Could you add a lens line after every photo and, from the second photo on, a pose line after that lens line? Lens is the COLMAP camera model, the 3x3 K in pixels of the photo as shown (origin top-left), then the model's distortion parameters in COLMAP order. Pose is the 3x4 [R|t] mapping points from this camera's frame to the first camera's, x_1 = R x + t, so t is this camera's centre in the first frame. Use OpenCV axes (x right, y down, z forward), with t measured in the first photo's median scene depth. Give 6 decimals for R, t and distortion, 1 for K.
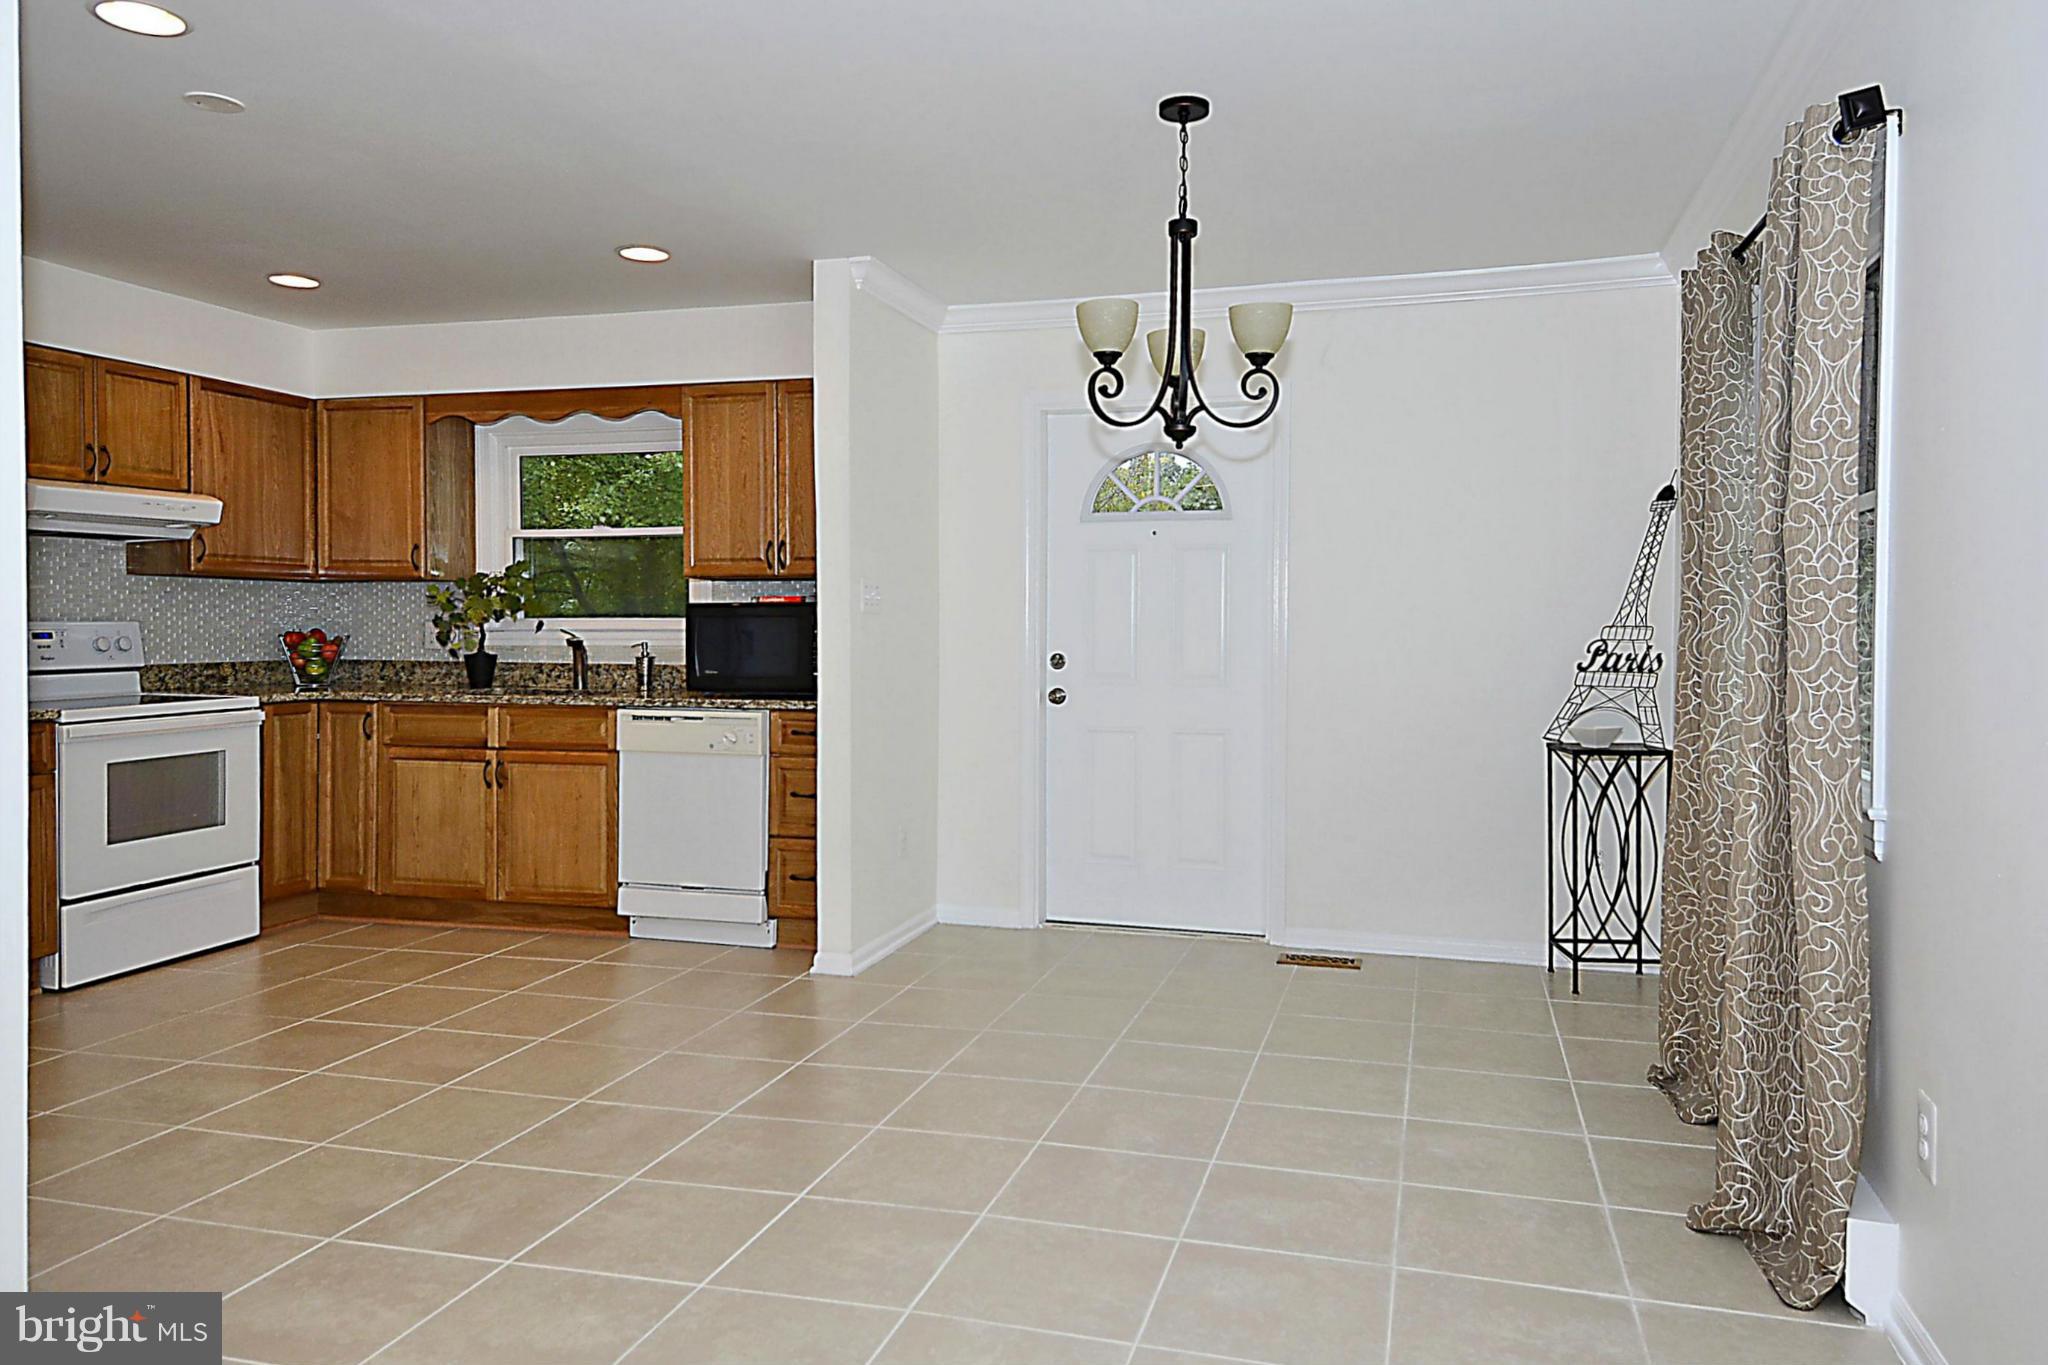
lens RADIAL K [[1257.0, 0, 1024.4], [0, 1257.0, 617.9], [0, 0, 1]] dist [0.030716, -0.024964]
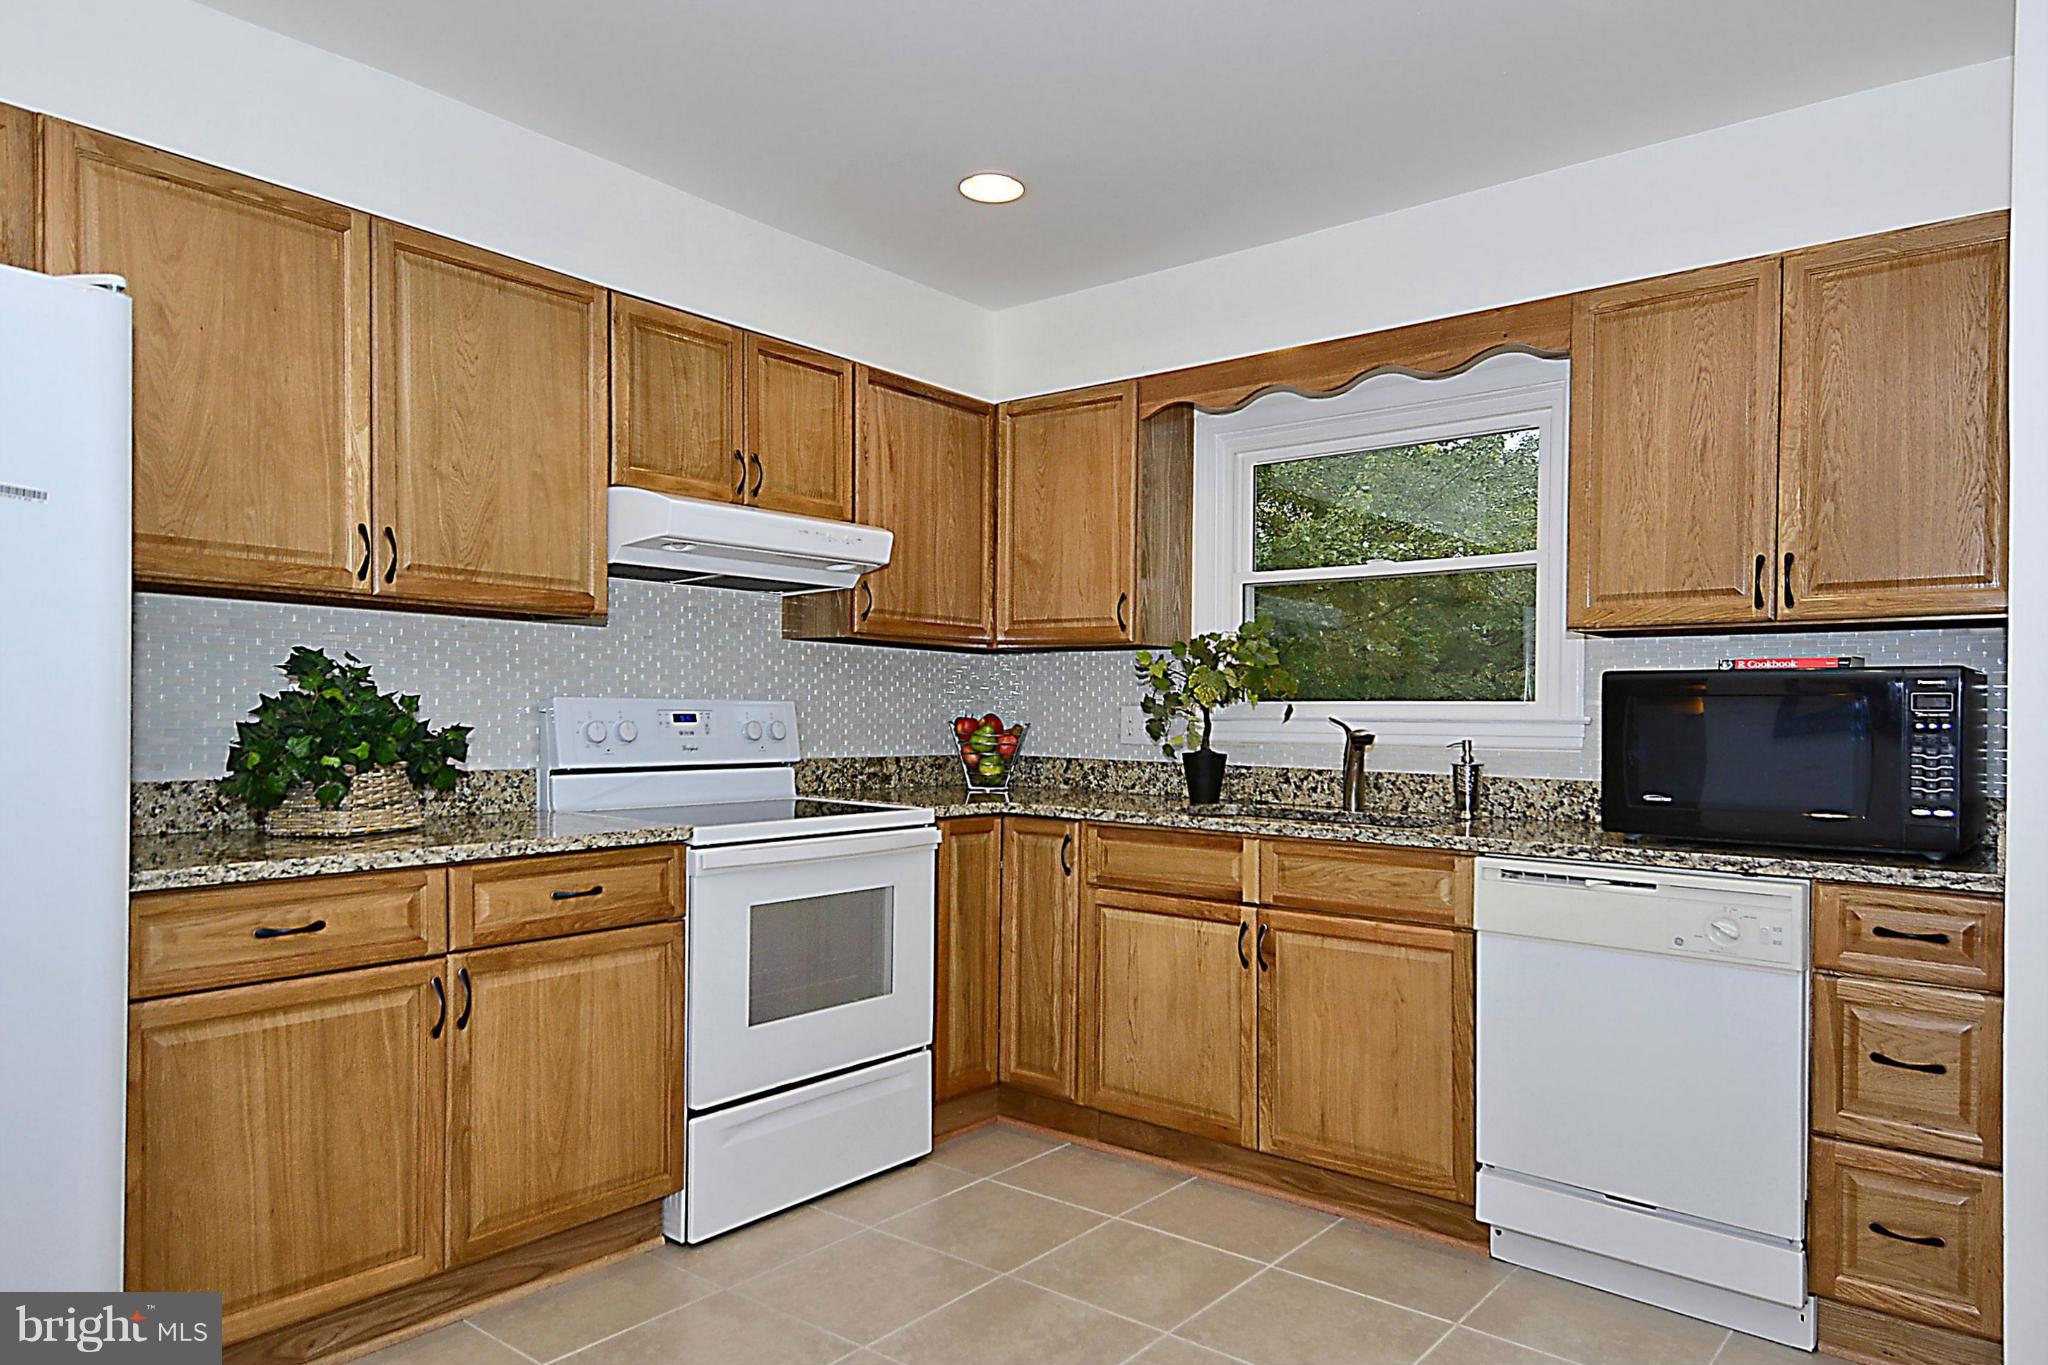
lens RADIAL K [[1309.7, 0, 1024.0], [0, 1309.7, 682.5], [0, 0, 1]] dist [0.043592, -0.000168]
pose [[0.902823, -0.001919, -0.430009, -0.233145], [-0.008348, 0.999723, -0.021989, 0.007399], [0.429932, 0.023441, 0.902557, 0.344383]]
